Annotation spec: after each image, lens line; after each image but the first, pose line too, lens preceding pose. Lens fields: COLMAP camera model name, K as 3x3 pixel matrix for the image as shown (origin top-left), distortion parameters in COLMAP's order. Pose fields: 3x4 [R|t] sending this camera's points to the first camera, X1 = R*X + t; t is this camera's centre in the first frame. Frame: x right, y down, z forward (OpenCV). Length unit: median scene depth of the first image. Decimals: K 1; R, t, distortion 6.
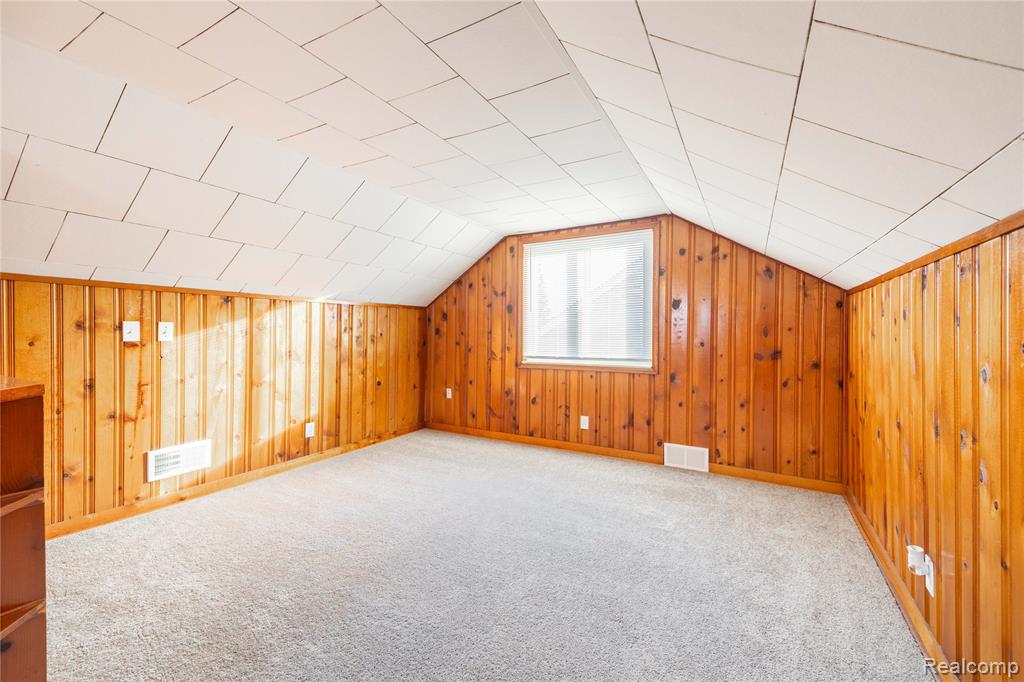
lens RADIAL K [[419.6, 0, 508.7], [0, 419.6, 338.2], [0, 0, 1]] dist [0.057709, -0.021964]
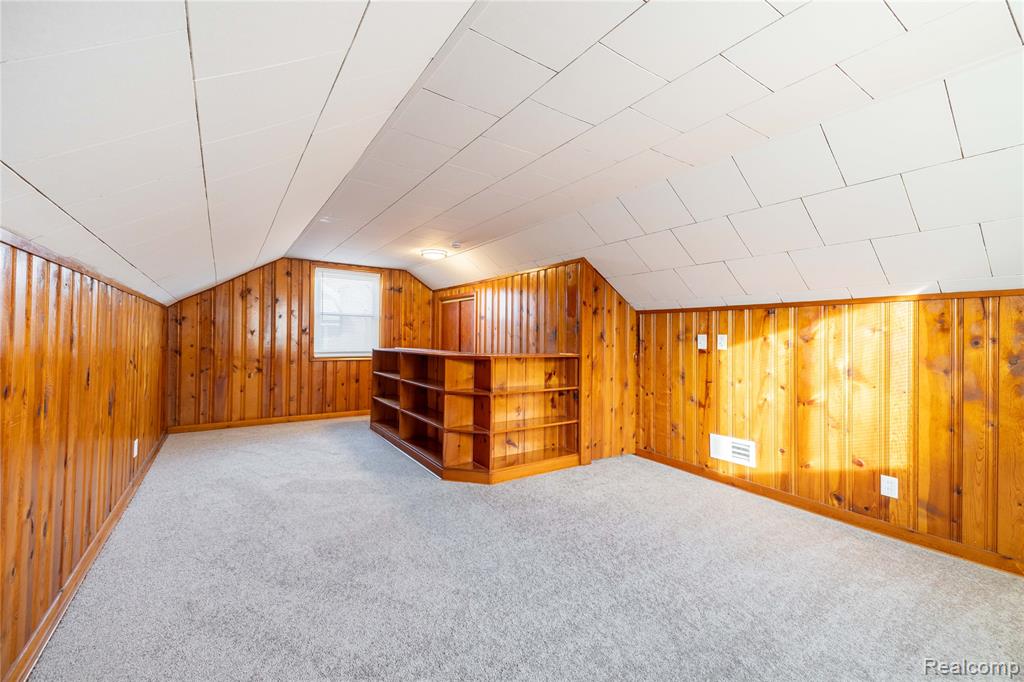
lens RADIAL K [[419.6, 0, 508.7], [0, 419.6, 338.2], [0, 0, 1]] dist [0.057709, -0.021964]
pose [[-0.440203, -0.005443, -0.897882, 1.356707], [-0.026435, 0.999627, 0.006900, -0.044153], [0.897509, 0.026773, -0.440183, 2.292381]]
